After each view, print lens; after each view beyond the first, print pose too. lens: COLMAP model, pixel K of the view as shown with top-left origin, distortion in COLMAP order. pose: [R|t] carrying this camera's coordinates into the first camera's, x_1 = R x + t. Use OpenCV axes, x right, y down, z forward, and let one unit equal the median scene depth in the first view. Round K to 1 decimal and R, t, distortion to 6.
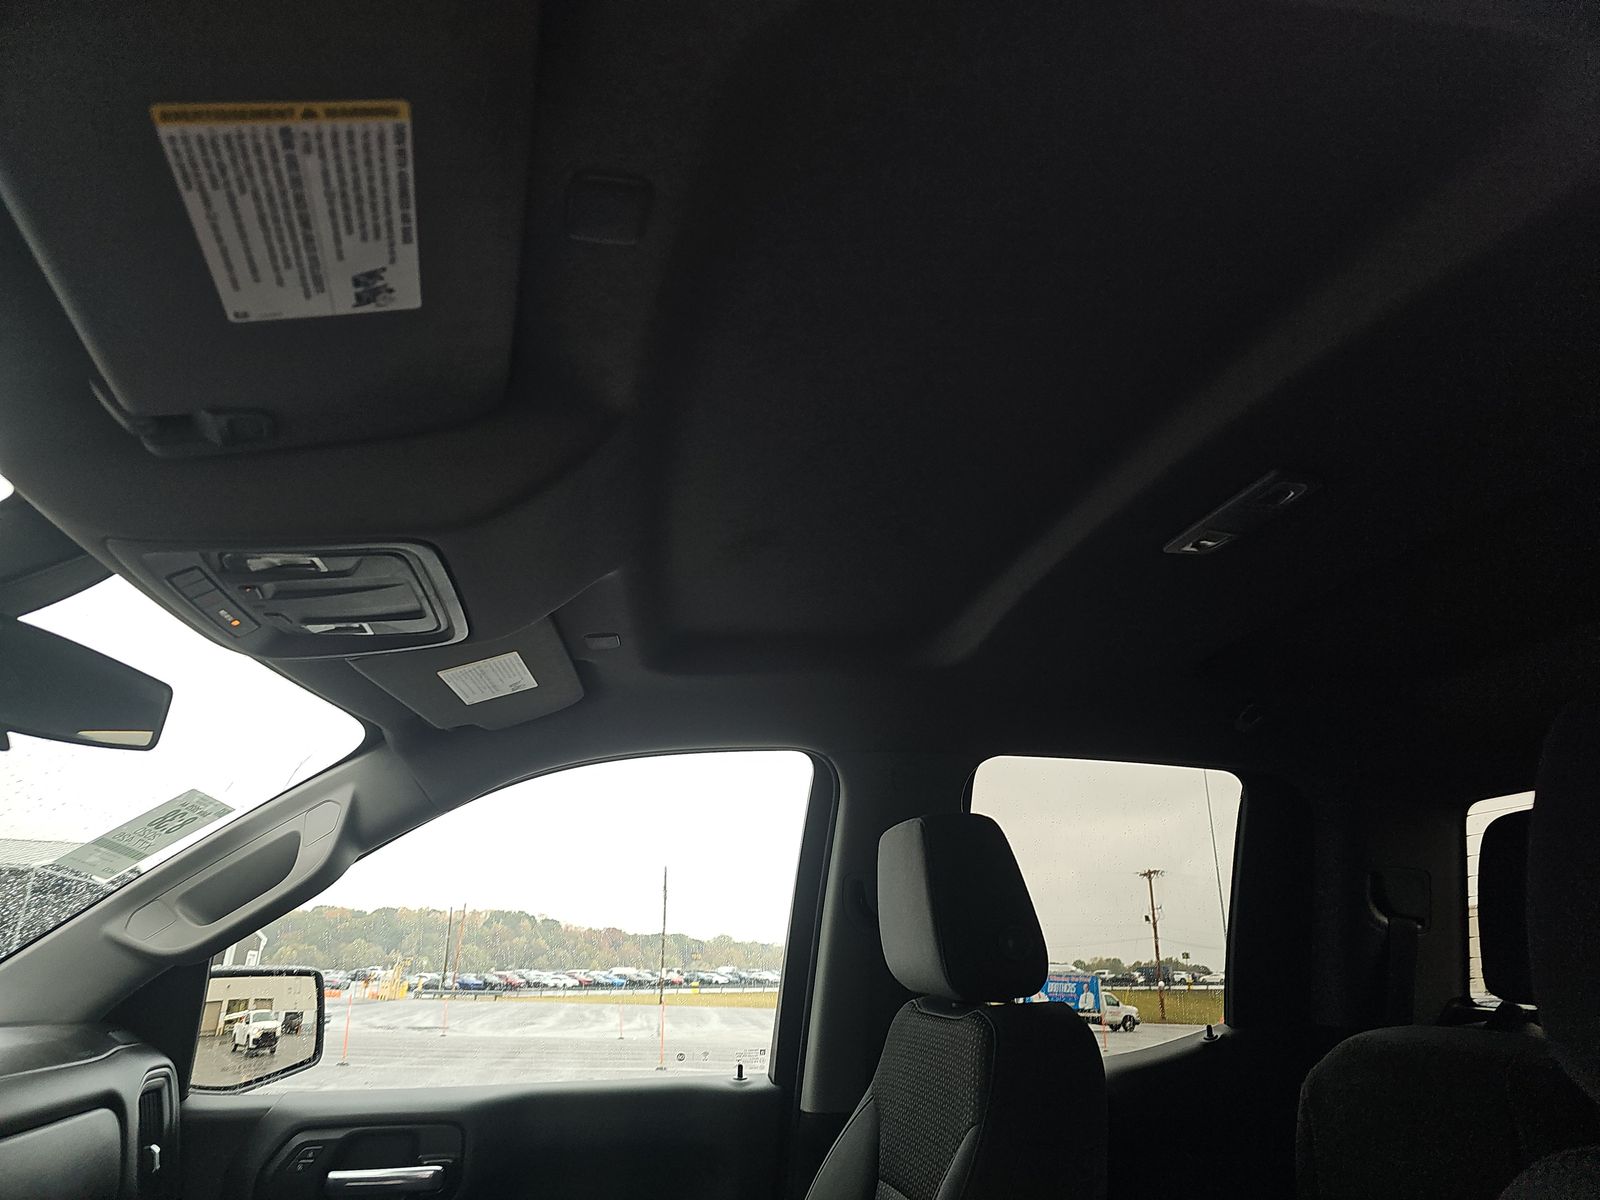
lens RADIAL K [[1074.7, 0, 808.9], [0, 1074.7, 596.7], [0, 0, 1]] dist [0.035662, -0.029170]
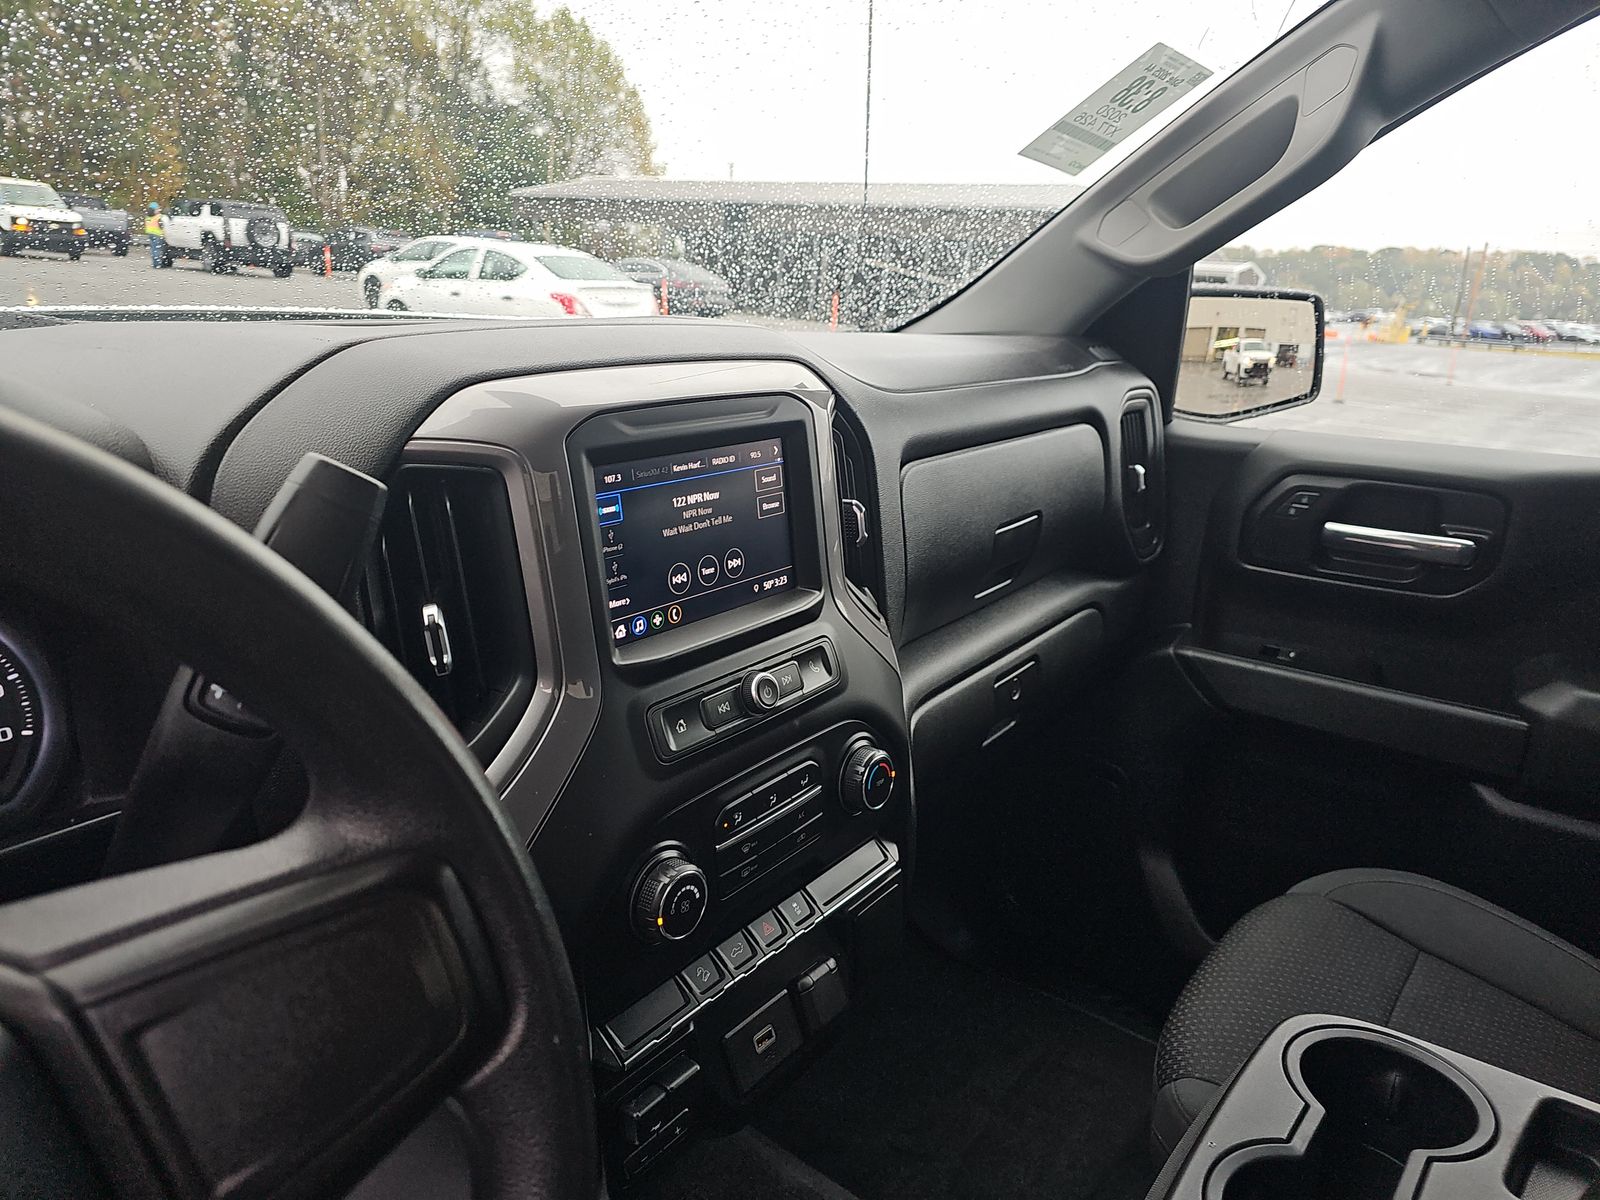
lens RADIAL K [[1074.7, 0, 788.1], [0, 1074.7, 603.9], [0, 0, 1]] dist [0.035662, -0.029170]
pose [[0.663990, 0.233101, -0.710480, -0.098640], [0.206340, 0.856154, 0.473734, 0.090022], [0.718708, -0.461154, 0.520380, 0.213830]]
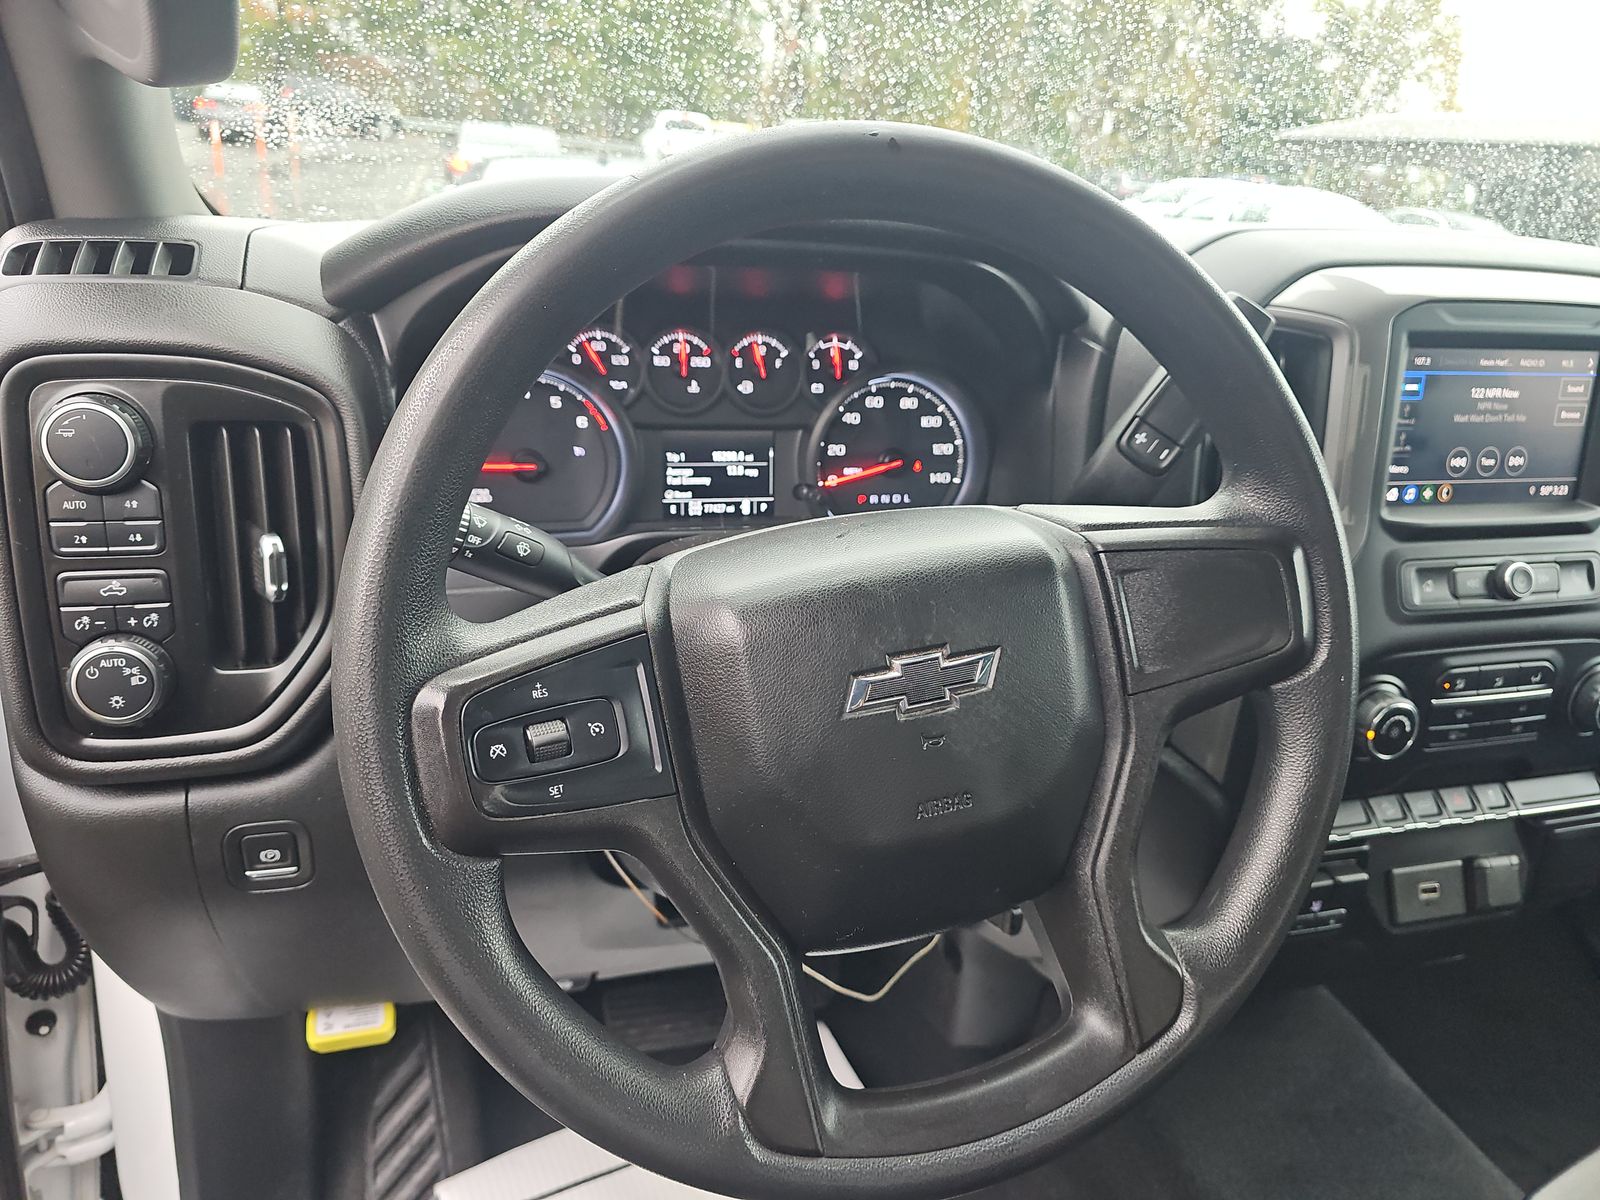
lens RADIAL K [[1074.7, 0, 801.7], [0, 1074.7, 602.8], [0, 0, 1]] dist [0.035662, -0.029170]
pose [[0.108447, 0.360783, -0.926323, 0.004427], [0.251407, 0.891574, 0.376682, 0.074810], [0.961787, -0.273734, 0.005985, 0.109690]]
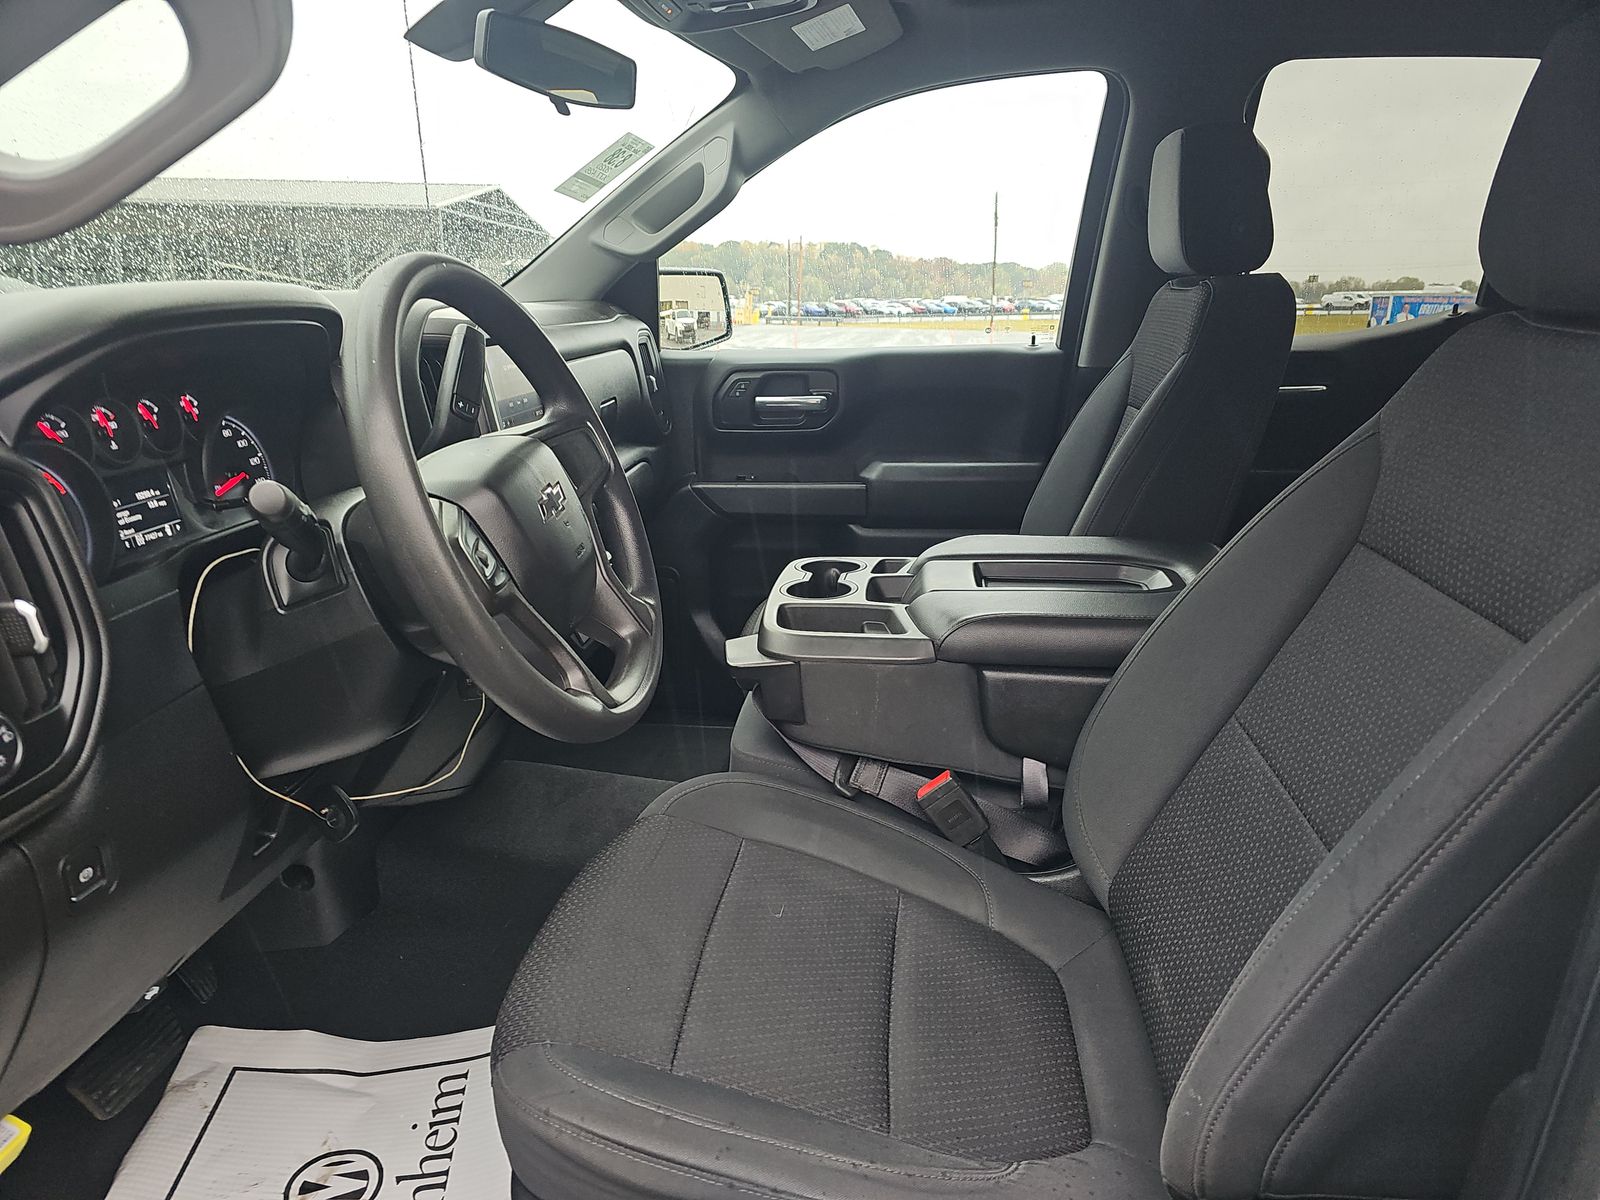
lens RADIAL K [[1074.7, 0, 794.8], [0, 1074.7, 605.6], [0, 0, 1]] dist [0.035662, -0.029170]
pose [[0.954480, 0.073881, -0.288980, 0.068693], [0.105065, 0.823466, 0.557553, -0.065051], [0.279158, -0.562535, 0.778219, -0.316242]]
